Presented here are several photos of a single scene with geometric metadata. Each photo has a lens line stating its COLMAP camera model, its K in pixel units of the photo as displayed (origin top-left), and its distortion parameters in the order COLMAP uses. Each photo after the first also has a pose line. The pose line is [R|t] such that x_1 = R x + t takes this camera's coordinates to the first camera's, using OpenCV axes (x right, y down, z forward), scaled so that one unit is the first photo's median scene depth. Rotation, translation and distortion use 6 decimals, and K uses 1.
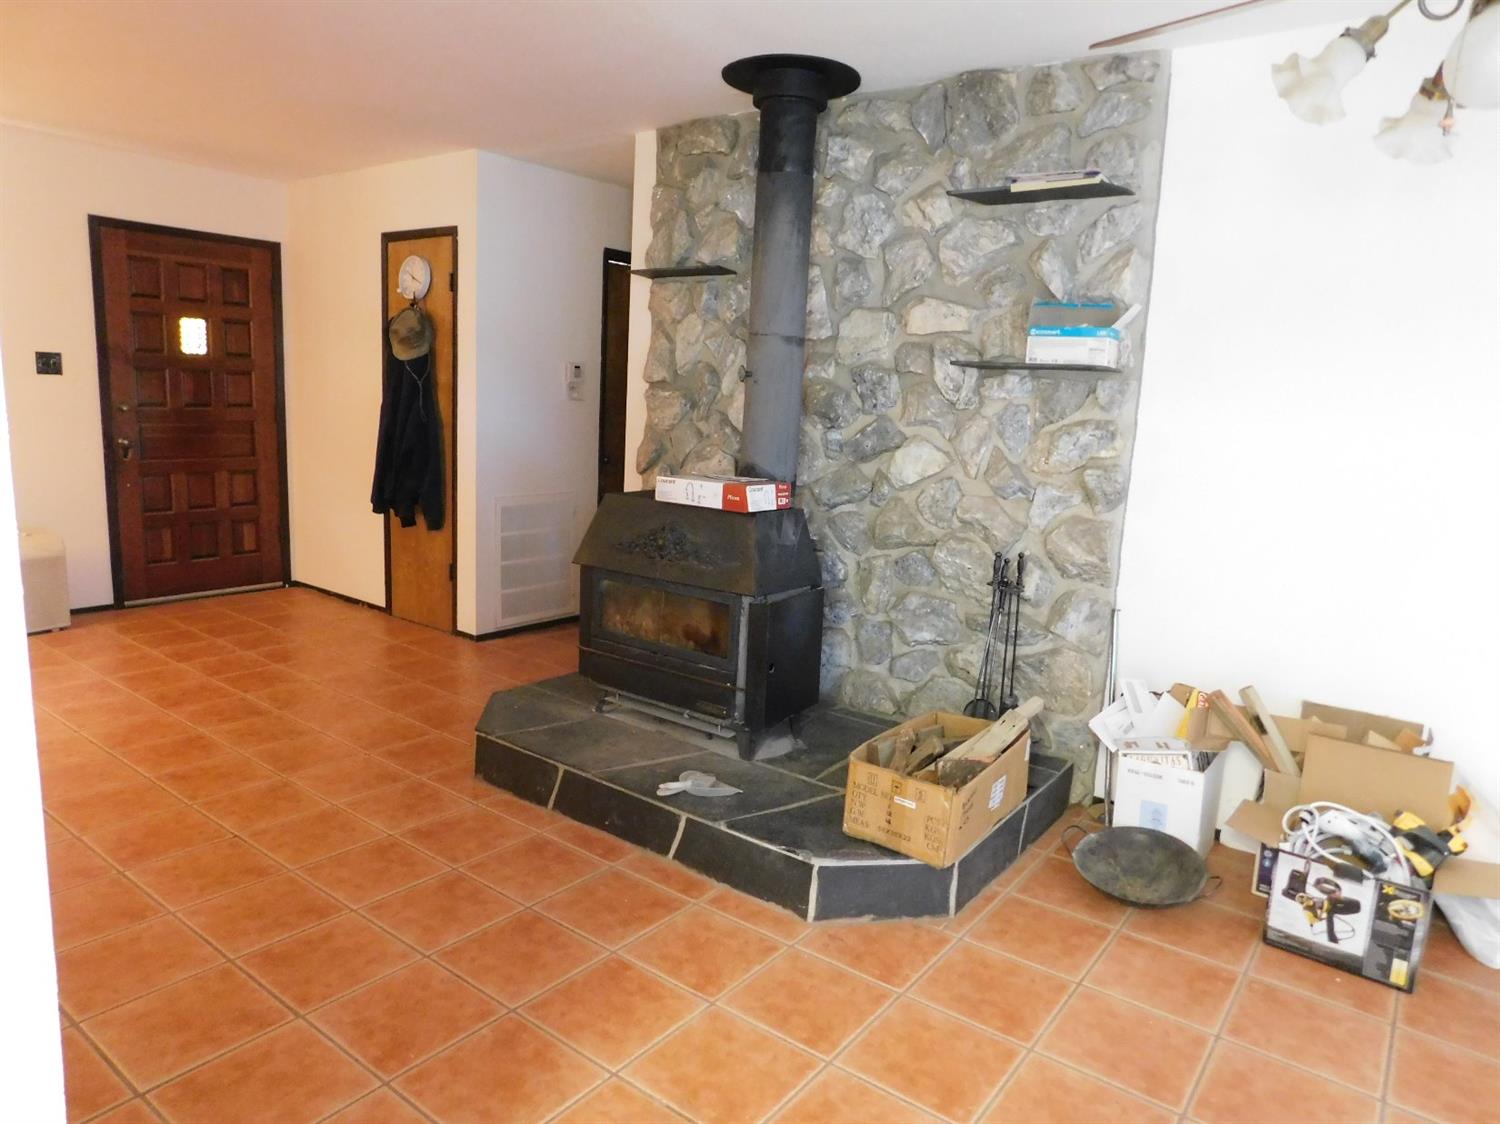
lens RADIAL K [[985.7, 0, 753.5], [0, 985.7, 565.5], [0, 0, 1]] dist [-0.077974, 0.061654]
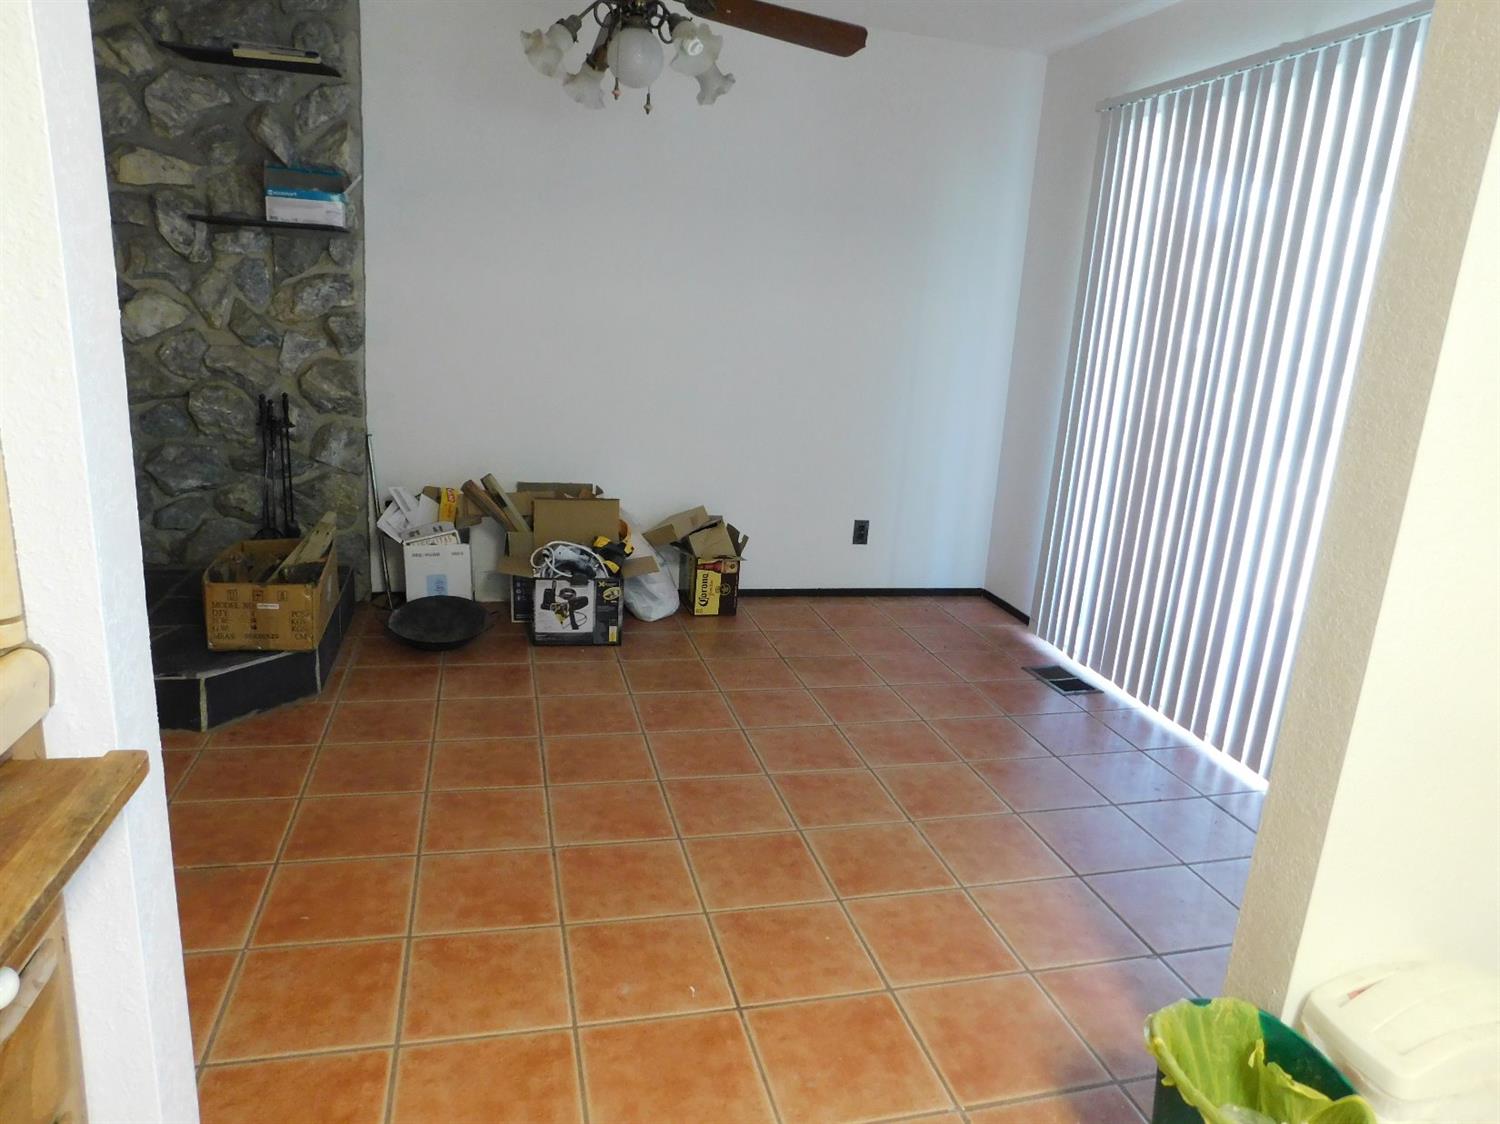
lens RADIAL K [[985.7, 0, 753.5], [0, 985.7, 565.5], [0, 0, 1]] dist [-0.077974, 0.061654]
pose [[0.627936, -0.199552, 0.752247, -0.273685], [0.096695, 0.979084, 0.179010, 0.034407], [-0.772235, -0.039669, 0.634097, -0.142651]]
